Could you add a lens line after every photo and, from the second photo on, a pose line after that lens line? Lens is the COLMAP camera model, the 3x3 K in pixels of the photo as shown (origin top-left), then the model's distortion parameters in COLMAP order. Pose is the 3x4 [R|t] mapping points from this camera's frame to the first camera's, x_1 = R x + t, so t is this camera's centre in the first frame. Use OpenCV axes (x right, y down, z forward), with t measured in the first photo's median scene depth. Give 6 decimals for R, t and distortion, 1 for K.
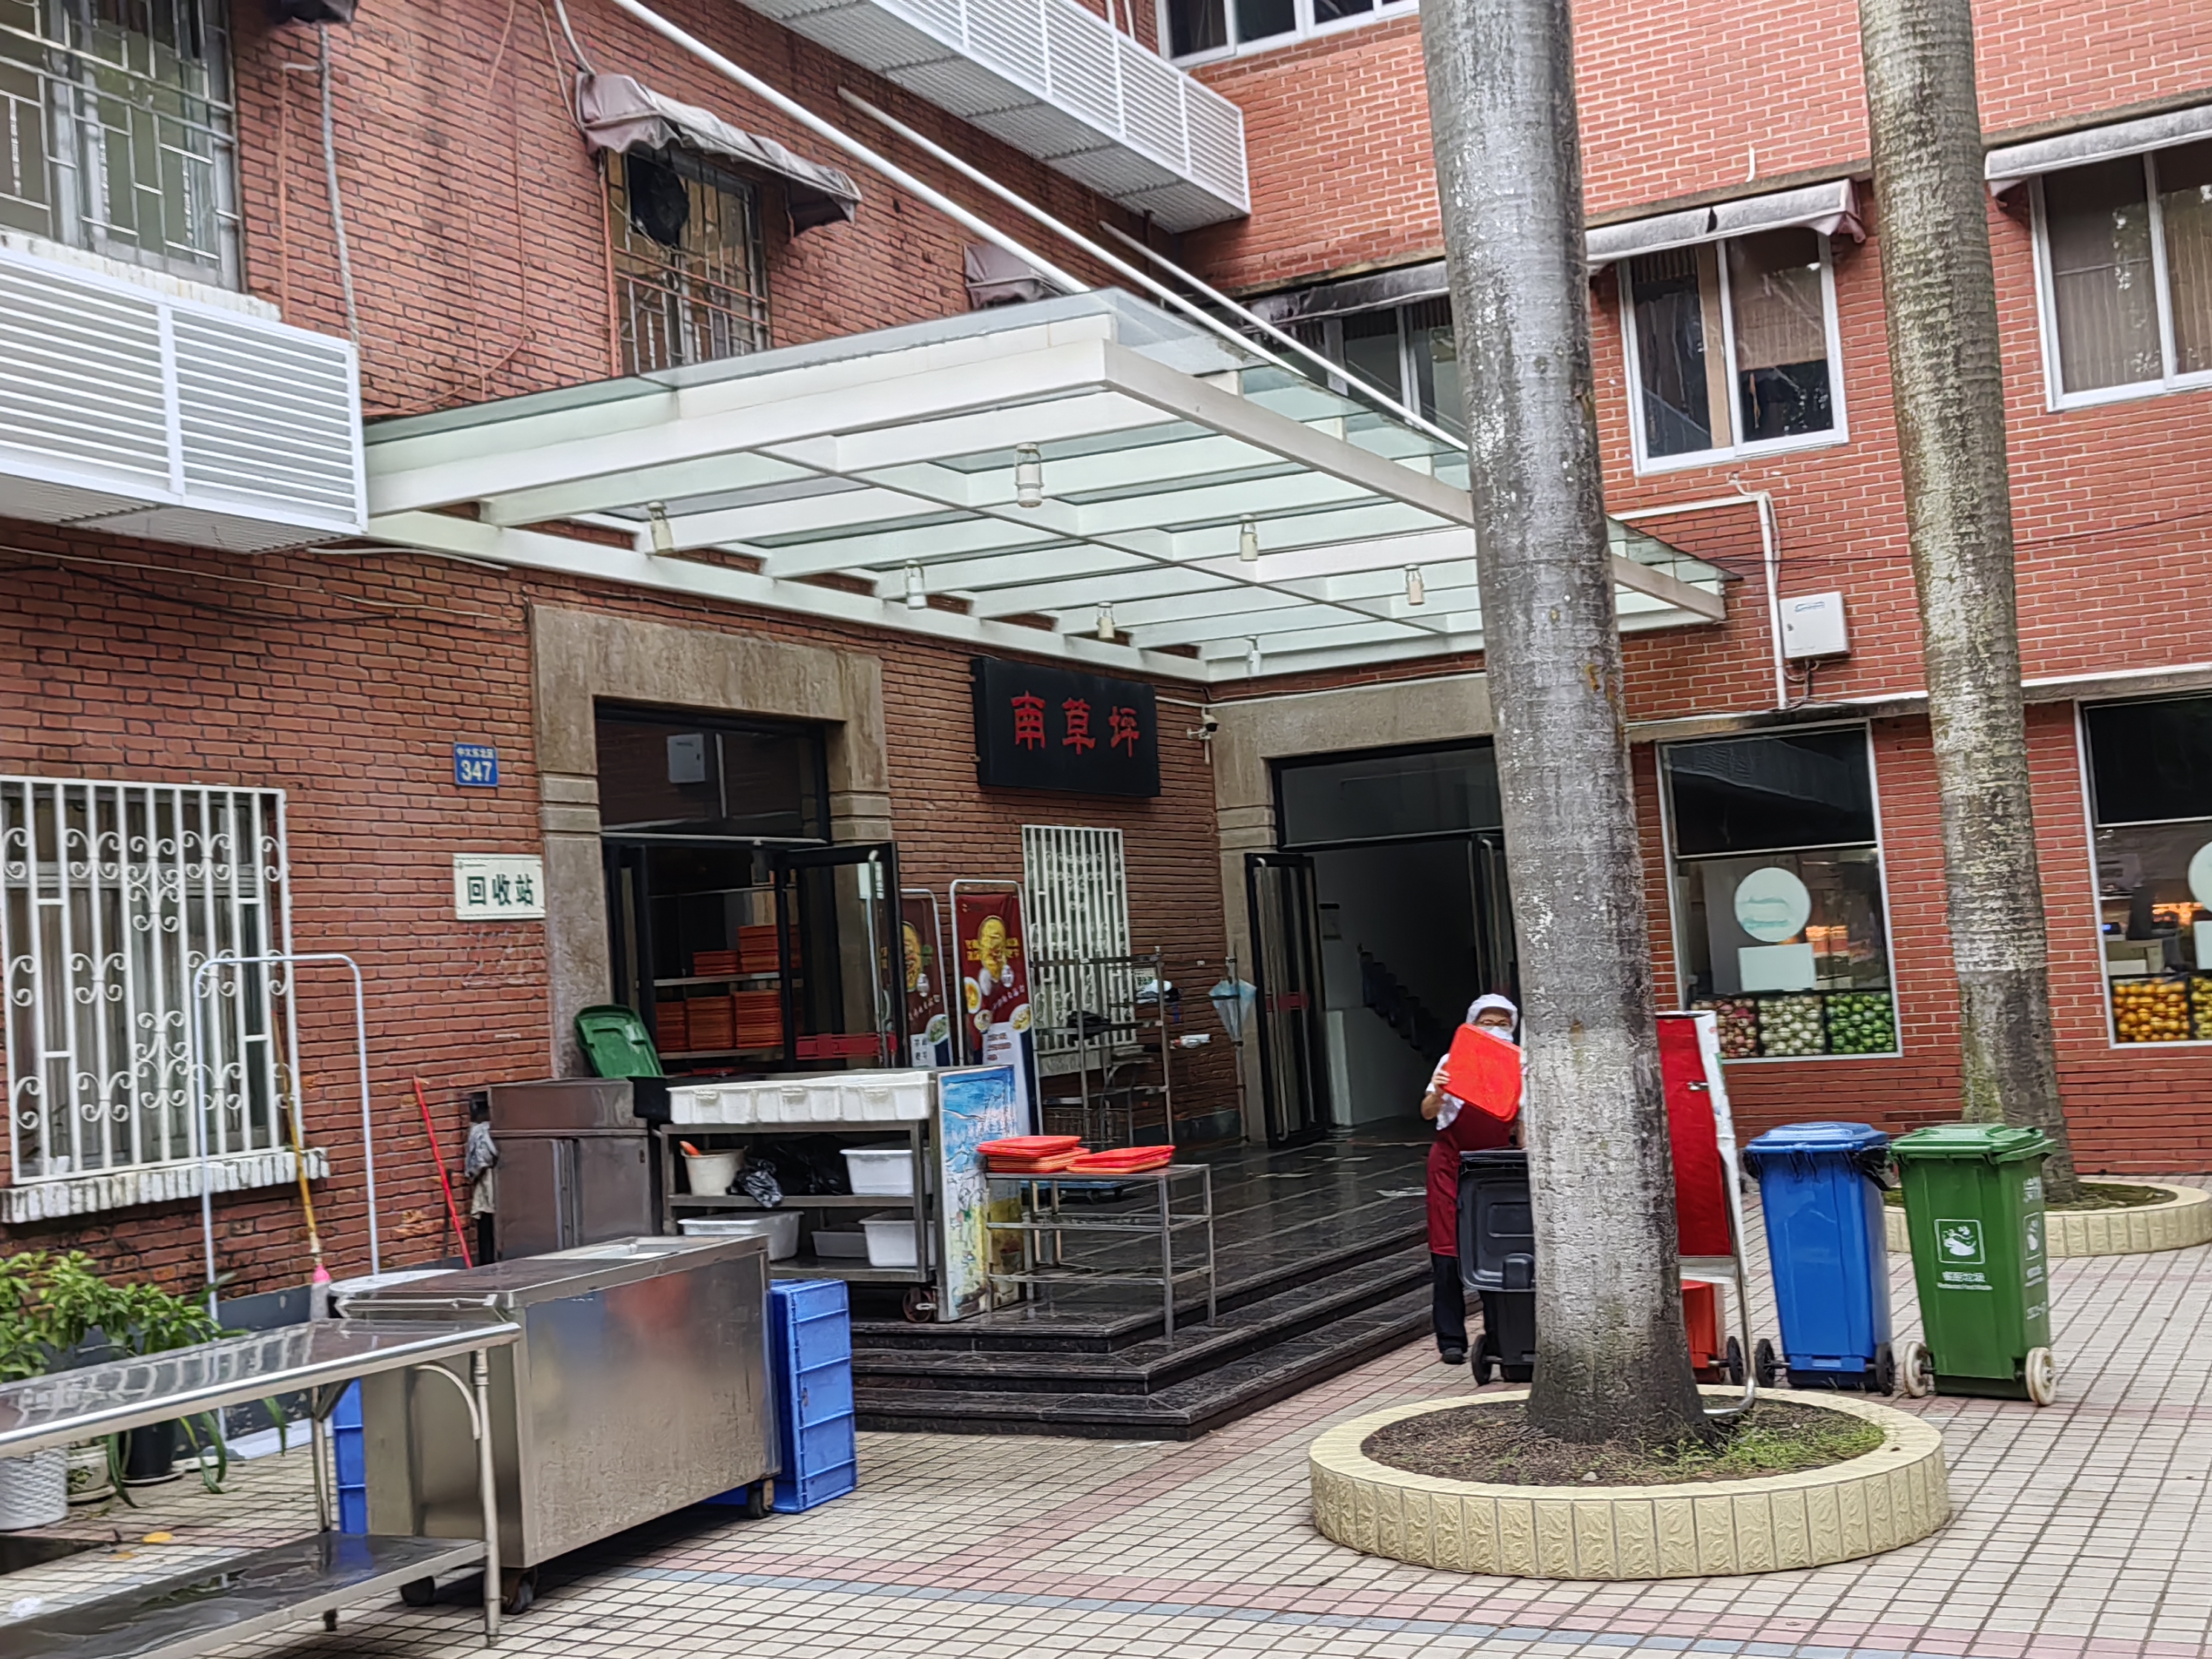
lens RADIAL K [[2217.9, 0, 1106.0], [0, 2217.9, 829.5], [0, 0, 1]] dist [-0.004410, -0.007327]
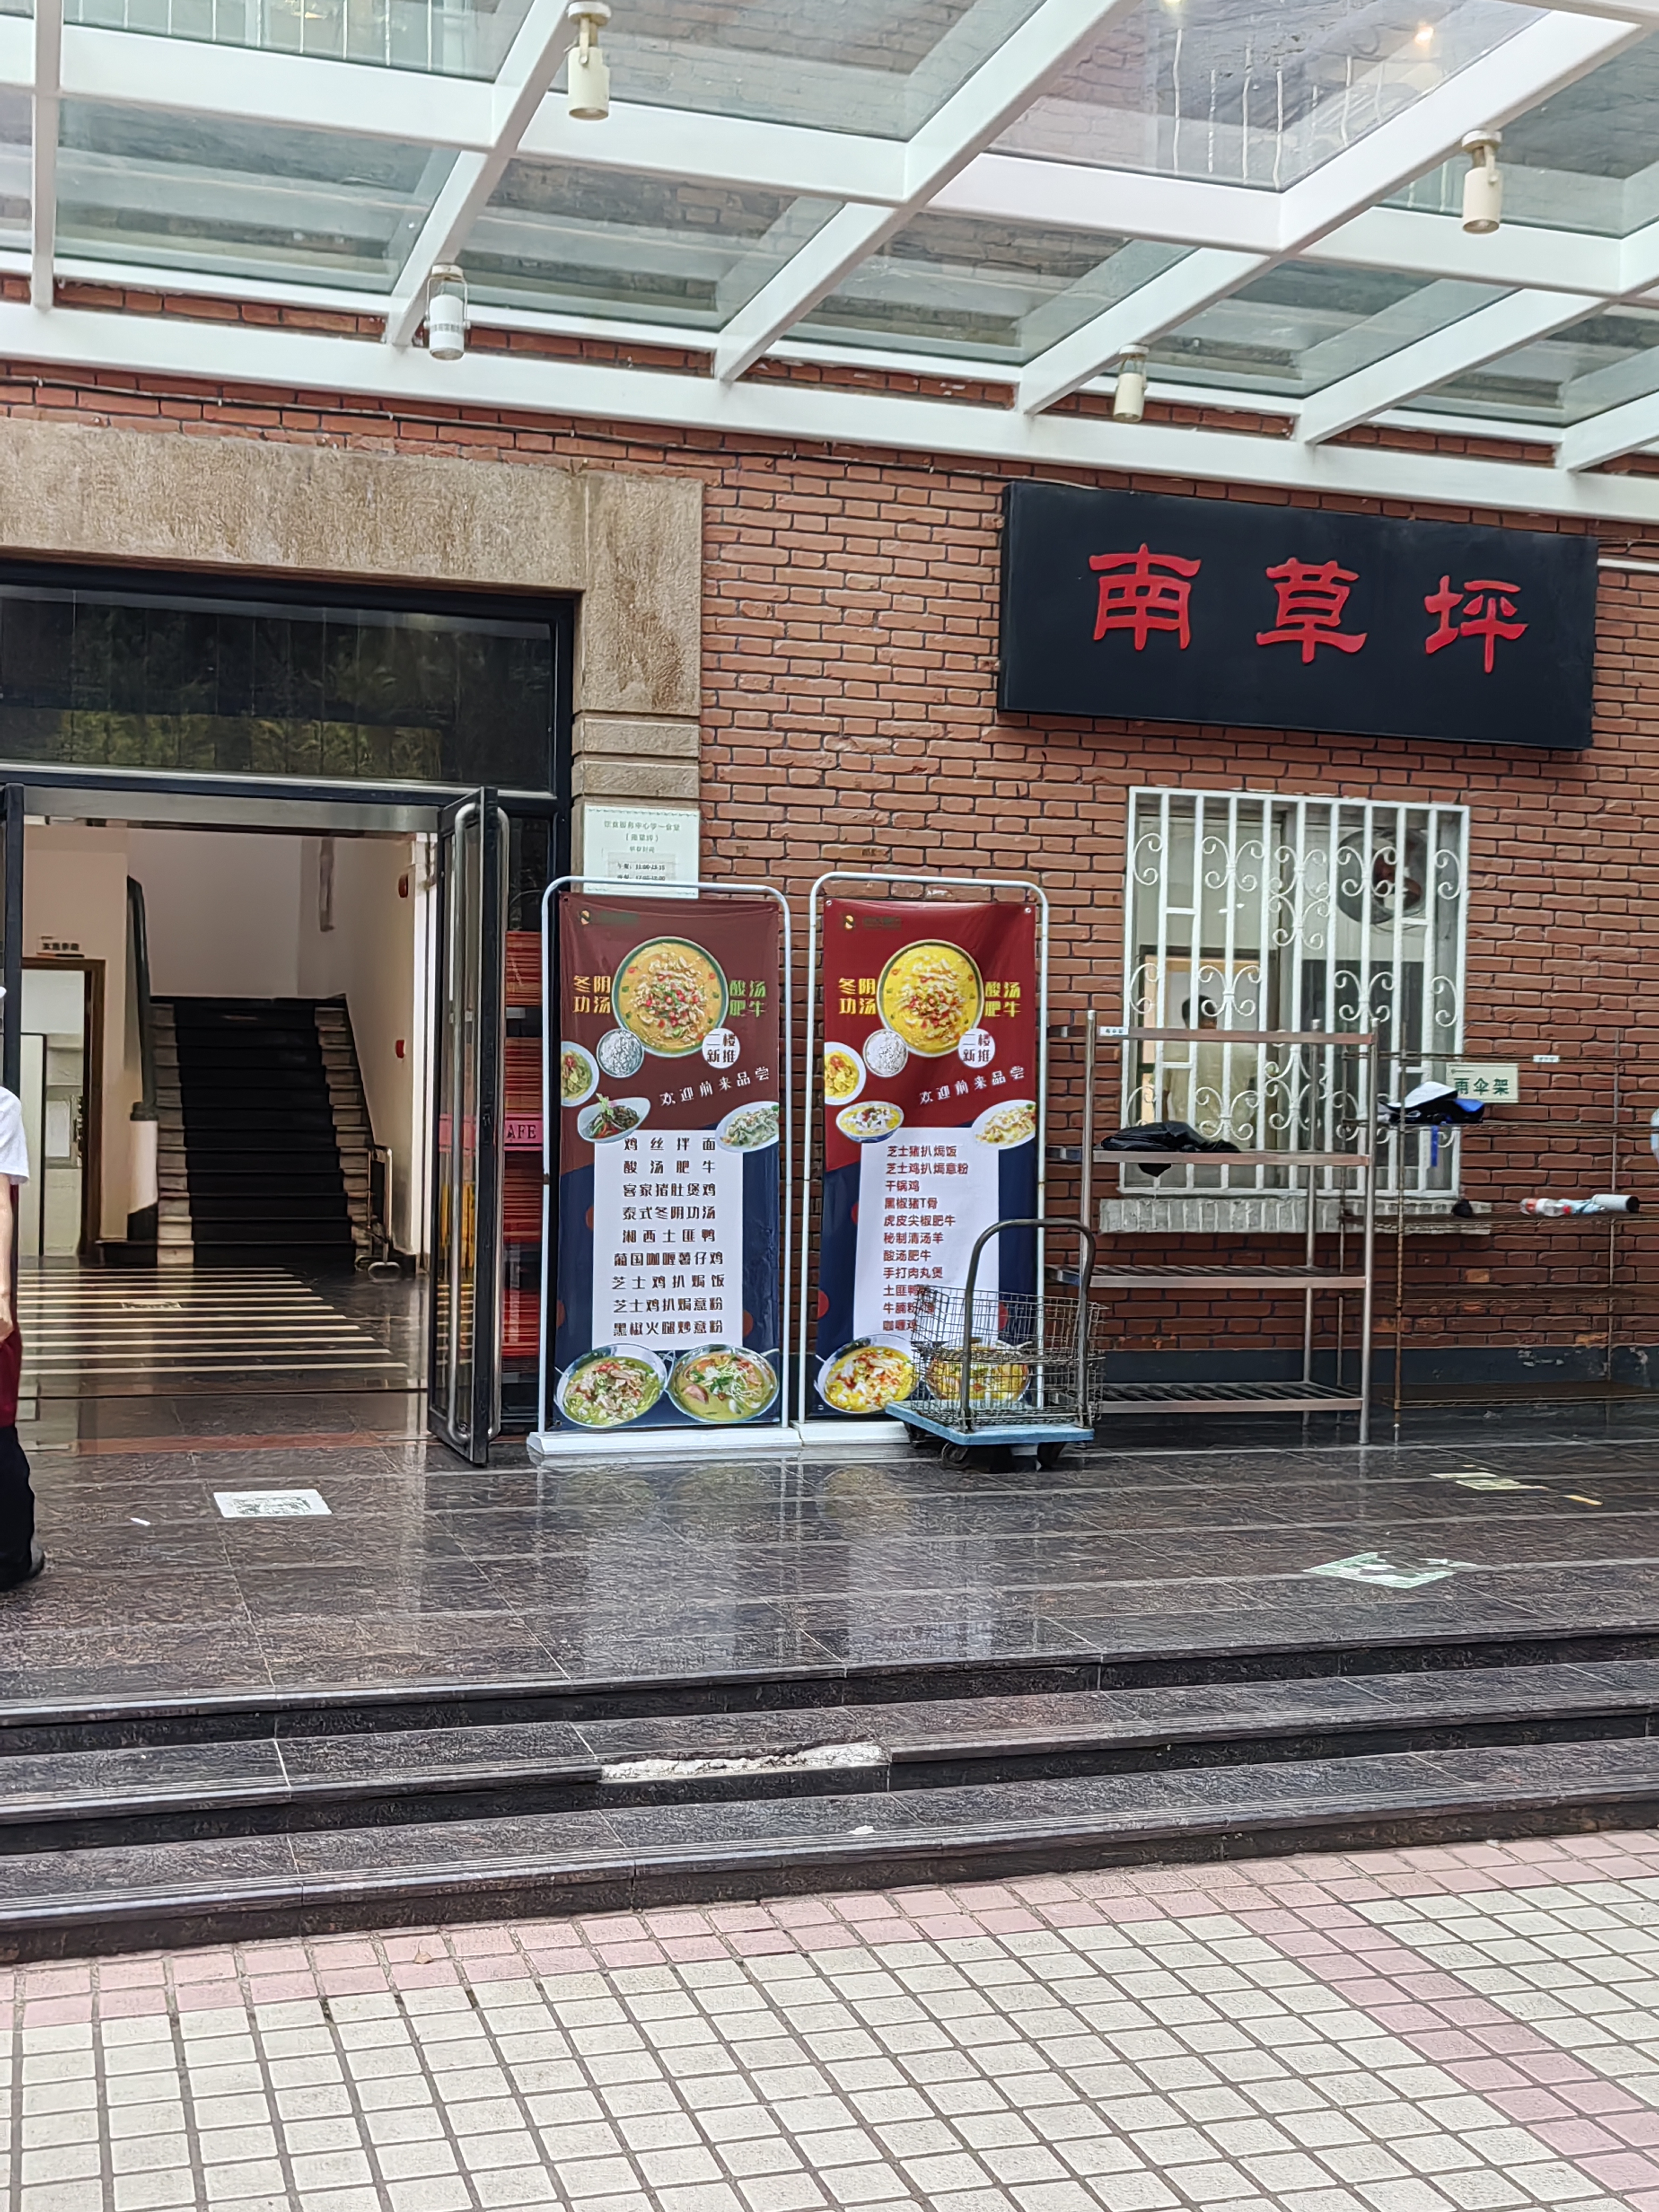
lens RADIAL K [[2217.9, 0, 829.5], [0, 2217.9, 1106.0], [0, 0, 1]] dist [-0.004410, -0.007327]
pose [[0.713475, 0.102030, -0.693212, 0.322766], [-0.025869, 0.992502, 0.119456, 0.013763], [0.700203, -0.067296, 0.710765, 0.565692]]
